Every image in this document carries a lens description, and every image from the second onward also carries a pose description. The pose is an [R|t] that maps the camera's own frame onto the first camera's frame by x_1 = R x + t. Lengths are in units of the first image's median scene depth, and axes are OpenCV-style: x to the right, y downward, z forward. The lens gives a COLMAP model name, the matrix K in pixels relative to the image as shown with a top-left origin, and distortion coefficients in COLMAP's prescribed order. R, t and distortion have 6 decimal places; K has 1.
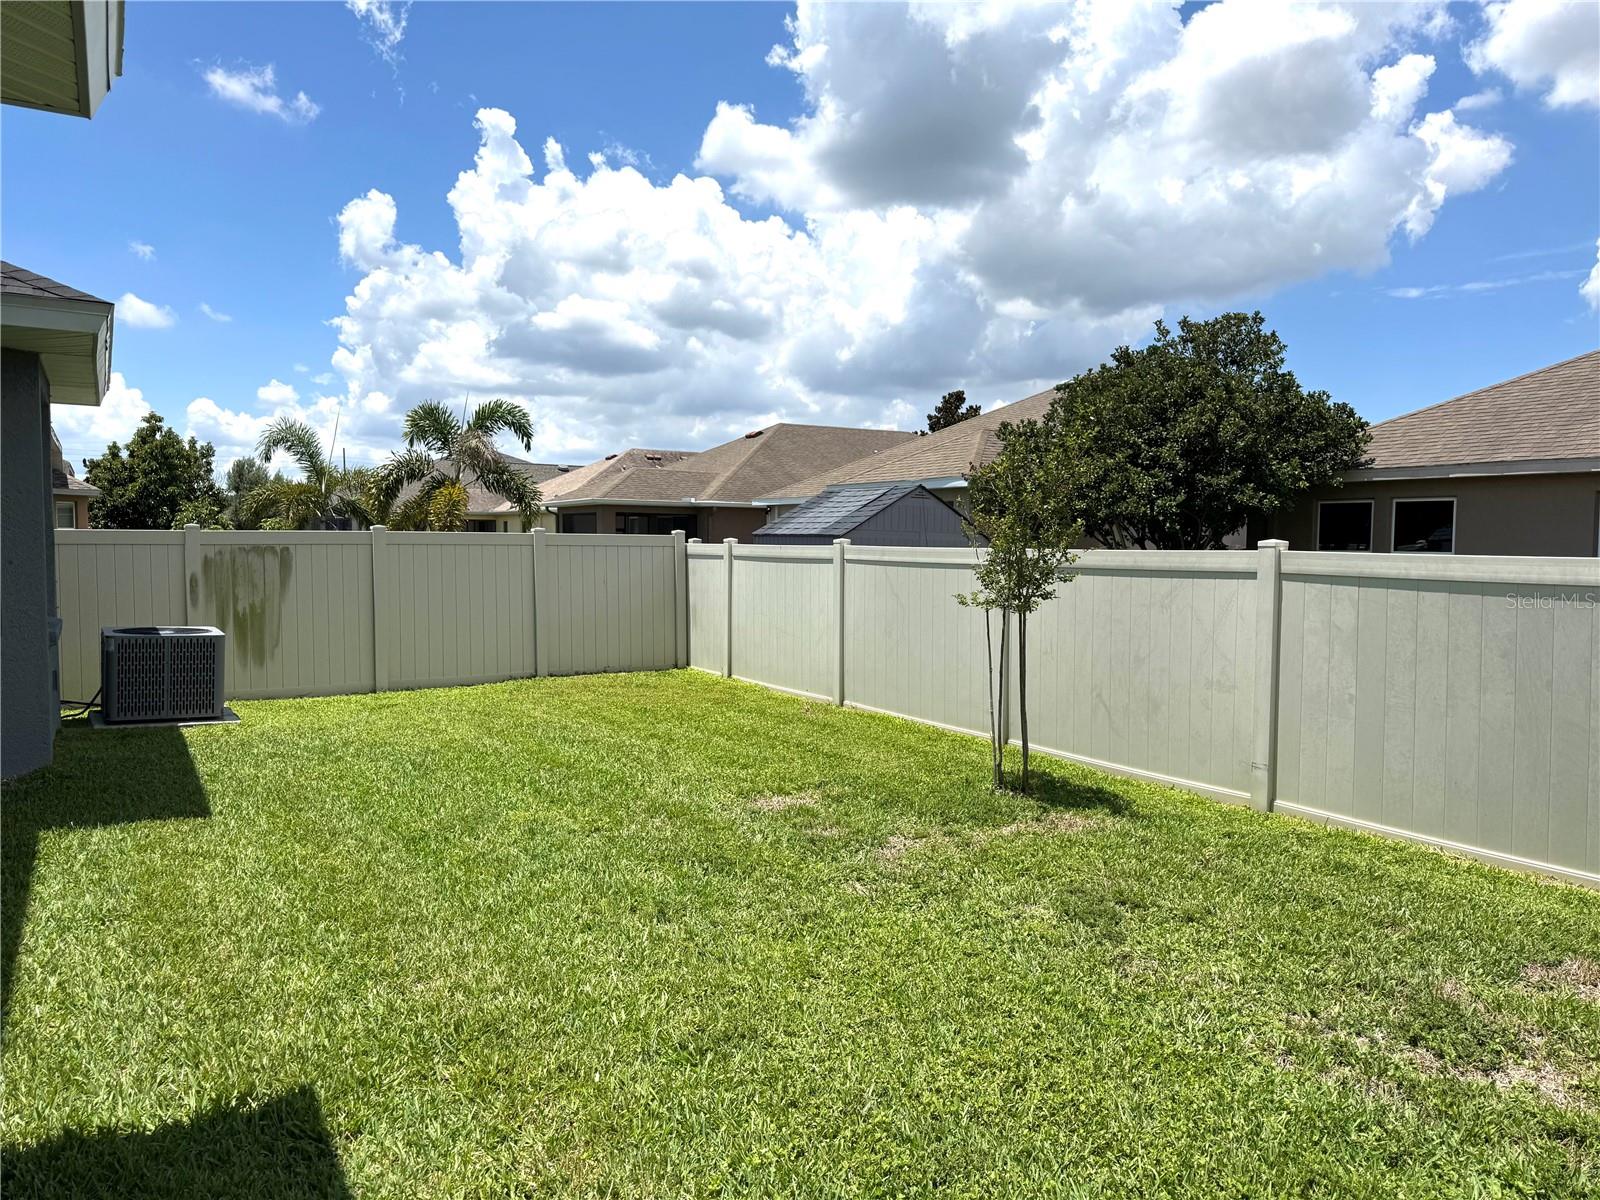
lens RADIAL K [[1118.7, 0, 799.3], [0, 1118.7, 602.3], [0, 0, 1]] dist [0.073739, -0.089703]
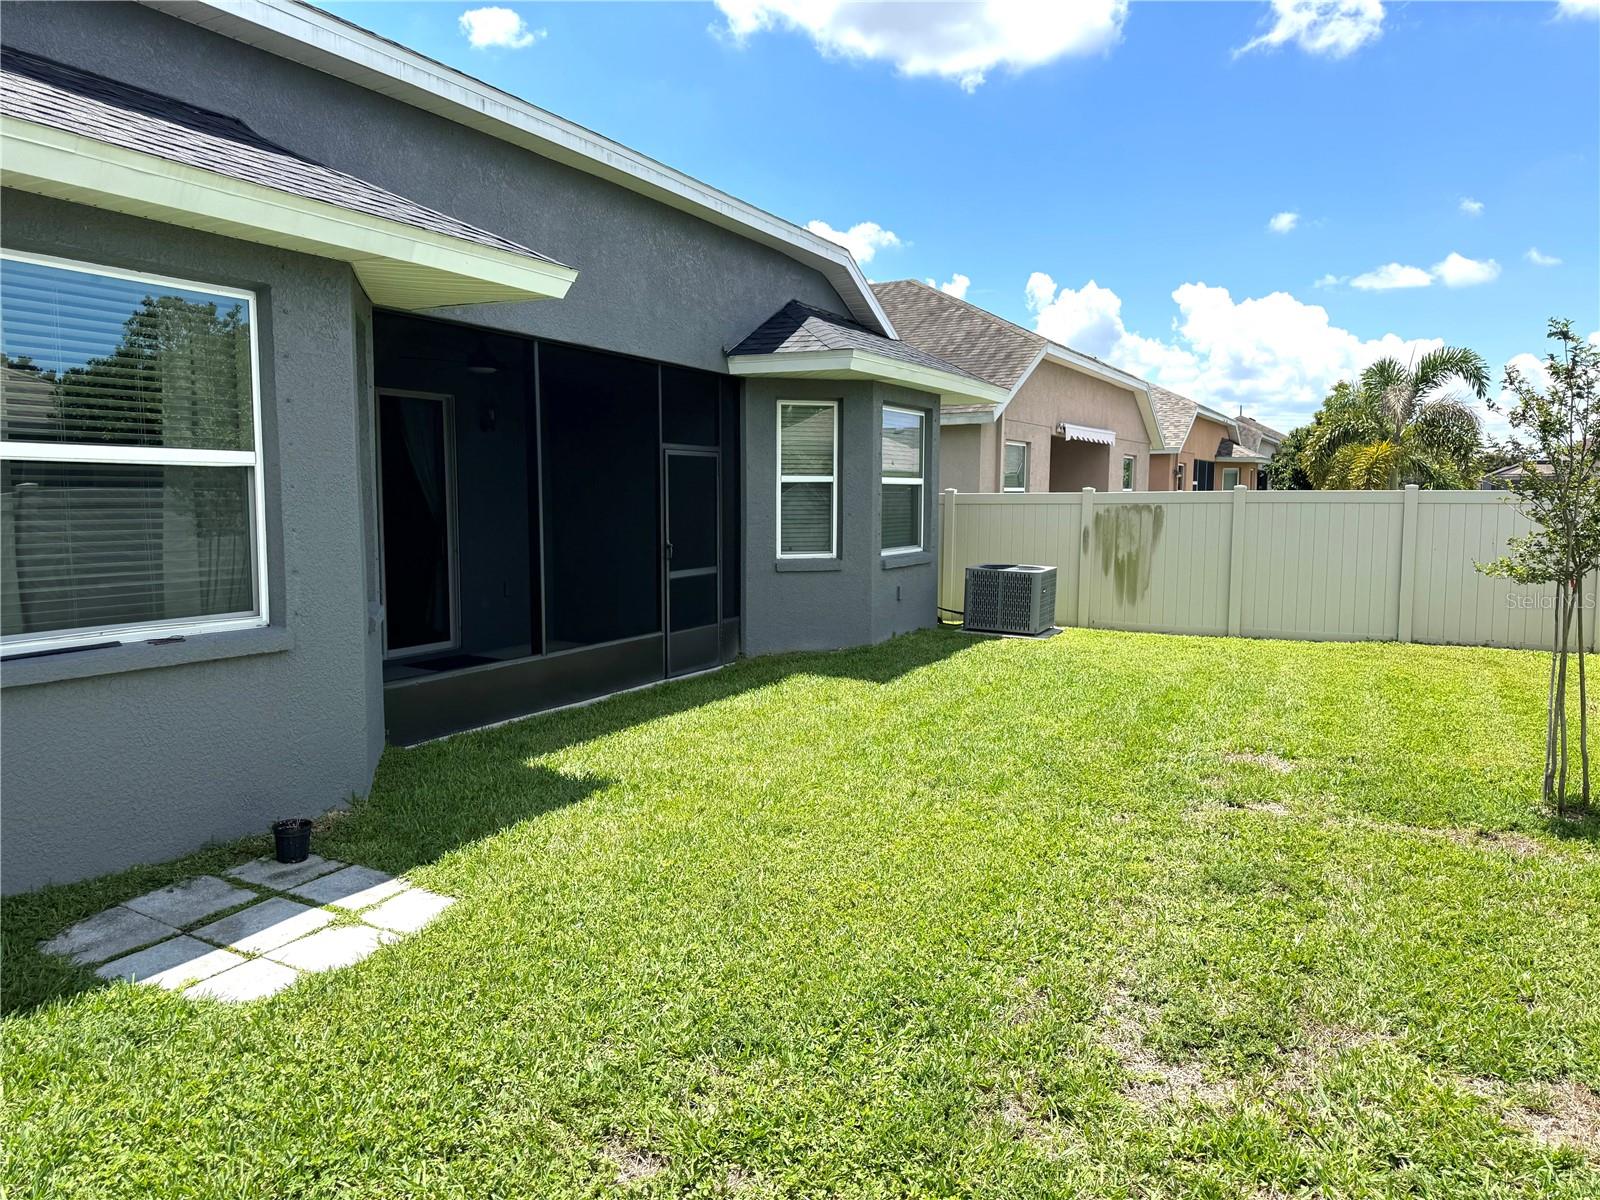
lens RADIAL K [[1118.7, 0, 795.7], [0, 1118.7, 599.5], [0, 0, 1]] dist [0.073739, -0.089703]
pose [[0.497896, 0.071848, -0.864256, 0.382588], [-0.044329, 0.997368, 0.057376, -0.001728], [0.866103, 0.009744, 0.499770, 0.084908]]
